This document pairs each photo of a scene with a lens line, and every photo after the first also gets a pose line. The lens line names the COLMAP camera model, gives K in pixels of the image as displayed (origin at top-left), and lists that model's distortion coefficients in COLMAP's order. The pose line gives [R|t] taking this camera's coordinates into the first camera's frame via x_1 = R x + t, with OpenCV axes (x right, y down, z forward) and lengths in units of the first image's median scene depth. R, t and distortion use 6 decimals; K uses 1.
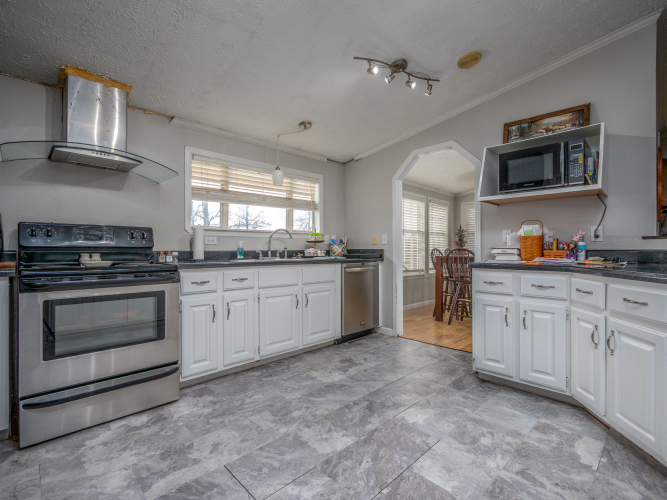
lens RADIAL K [[318.6, 0, 335.4], [0, 318.6, 249.5], [0, 0, 1]] dist [0.002572, 0.000573]
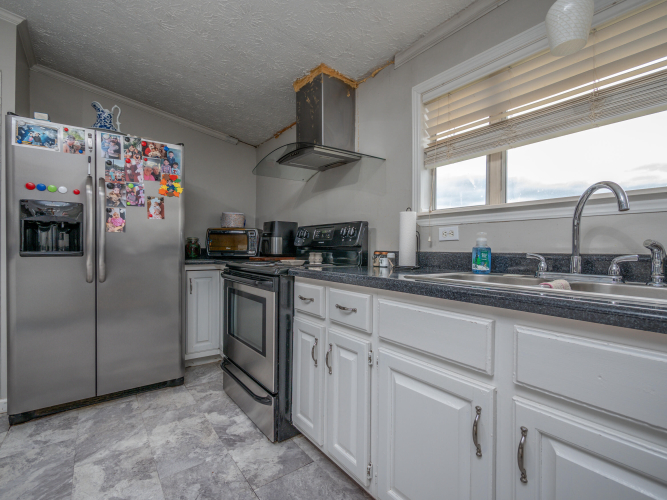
lens RADIAL K [[318.6, 0, 332.9], [0, 318.6, 251.2], [0, 0, 1]] dist [0.002572, 0.000573]
pose [[-0.143280, 0.014442, -0.989577, 0.237084], [0.000202, 0.999894, 0.014563, -0.007095], [0.989682, 0.001887, -0.143268, 1.198853]]
